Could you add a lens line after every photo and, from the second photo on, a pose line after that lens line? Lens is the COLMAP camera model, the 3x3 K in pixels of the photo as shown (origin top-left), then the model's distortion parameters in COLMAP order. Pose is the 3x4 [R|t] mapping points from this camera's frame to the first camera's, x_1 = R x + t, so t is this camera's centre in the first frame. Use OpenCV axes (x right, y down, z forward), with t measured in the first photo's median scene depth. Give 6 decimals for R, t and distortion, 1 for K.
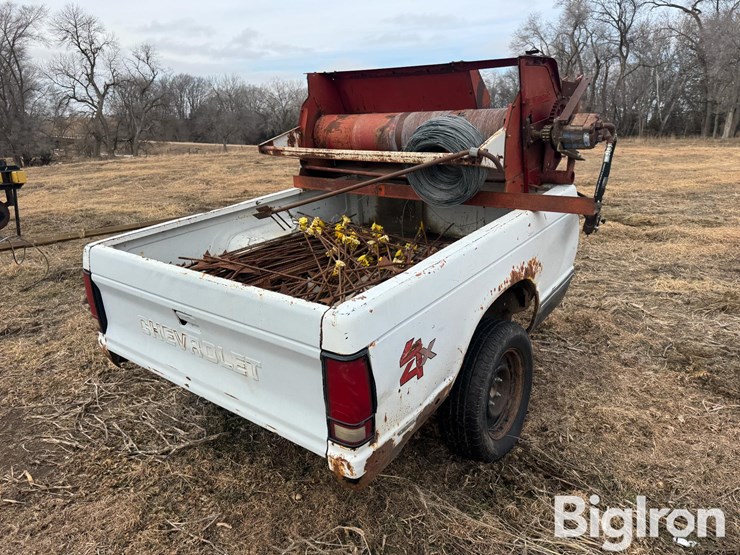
lens RADIAL K [[528.5, 0, 373.6], [0, 528.5, 272.8], [0, 0, 1]] dist [0.045945, -0.057697]
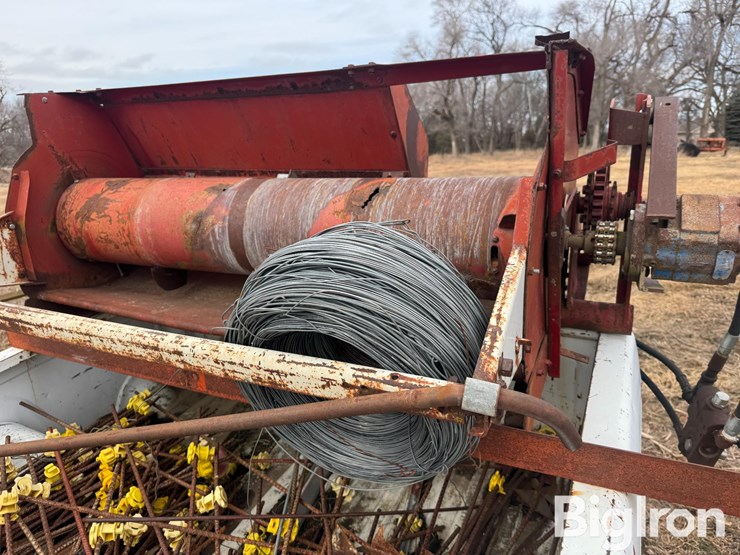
lens RADIAL K [[528.5, 0, 381.5], [0, 528.5, 273.2], [0, 0, 1]] dist [0.045945, -0.057697]
pose [[0.977013, -0.073778, 0.200008, 0.072422], [0.079314, 0.996653, -0.019798, -0.207382], [-0.197878, 0.035206, 0.979594, 0.551057]]
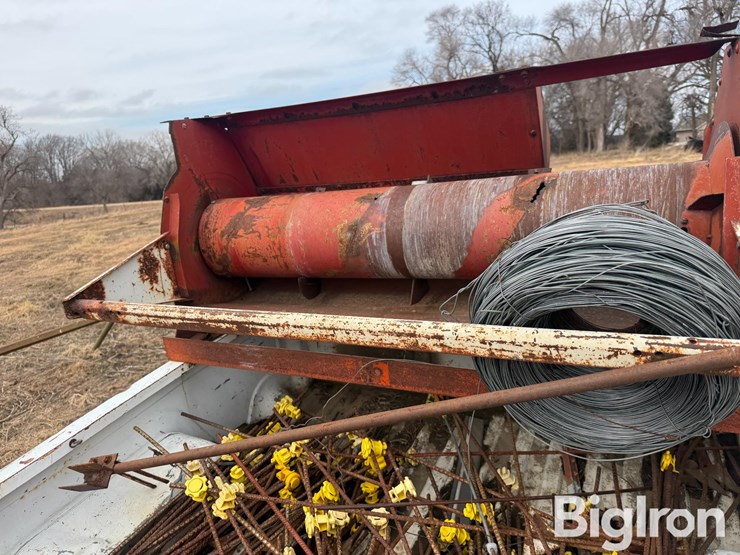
lens RADIAL K [[528.5, 0, 370.1], [0, 528.5, 281.1], [0, 0, 1]] dist [0.045945, -0.057697]
pose [[0.977241, -0.128772, 0.168575, -0.052505], [0.137720, 0.989561, -0.042463, -0.204346], [-0.161348, 0.064712, 0.984774, 0.555458]]
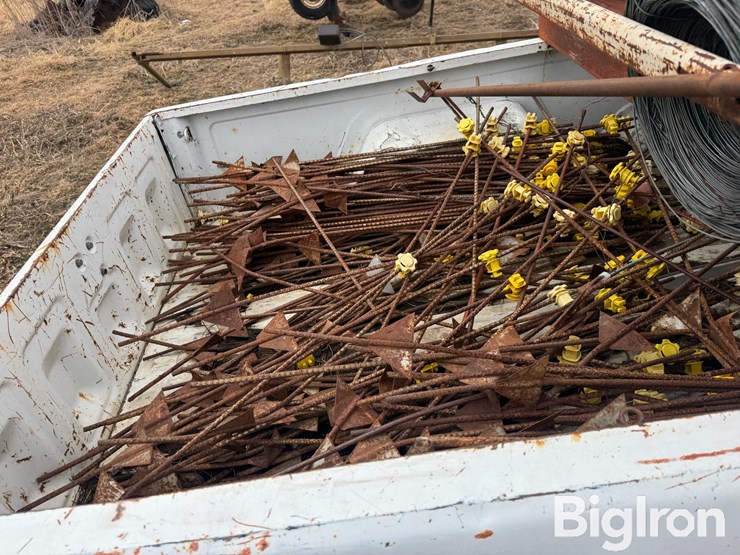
lens RADIAL K [[528.5, 0, 378.3], [0, 528.5, 285.3], [0, 0, 1]] dist [0.045945, -0.057697]
pose [[0.673623, 0.418564, -0.609128, 0.175938], [-0.153251, 0.885368, 0.438906, -0.165689], [0.723012, -0.202307, 0.660549, 0.544911]]
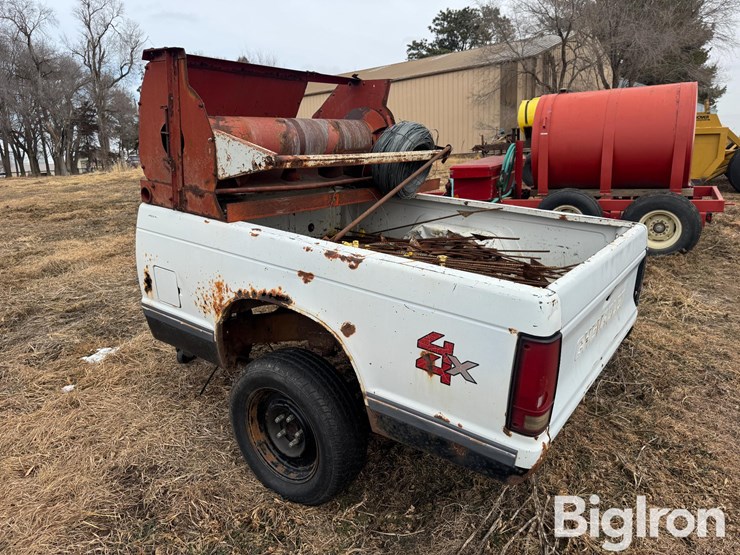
lens RADIAL K [[528.5, 0, 367.6], [0, 528.5, 275.4], [0, 0, 1]] dist [0.045945, -0.057697]
pose [[-0.025912, -0.229429, 0.972980, -0.876958], [0.307272, 0.924360, 0.226147, -0.215774], [-0.951269, 0.304829, 0.046545, 0.903025]]
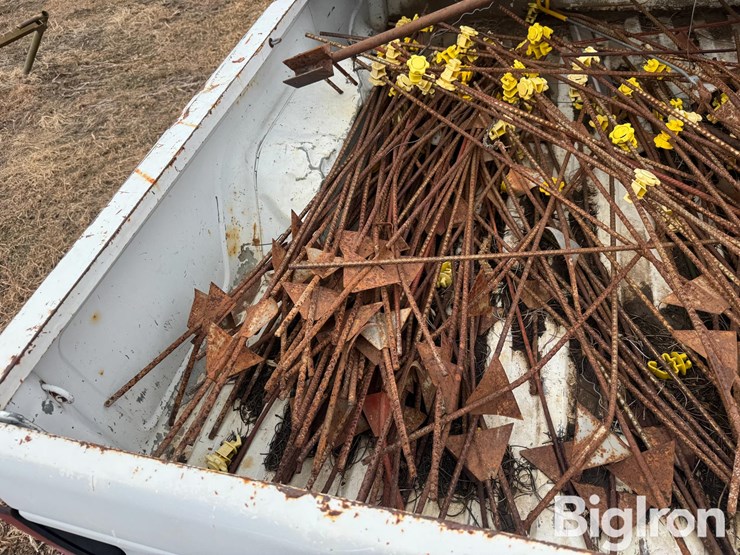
lens RADIAL K [[528.5, 0, 377.7], [0, 528.5, 281.6], [0, 0, 1]] dist [0.045945, -0.057697]
pose [[0.915519, -0.345673, 0.205753, -0.287603], [0.221530, 0.860166, 0.459391, -0.142759], [-0.335781, -0.375000, 0.864075, 0.570286]]
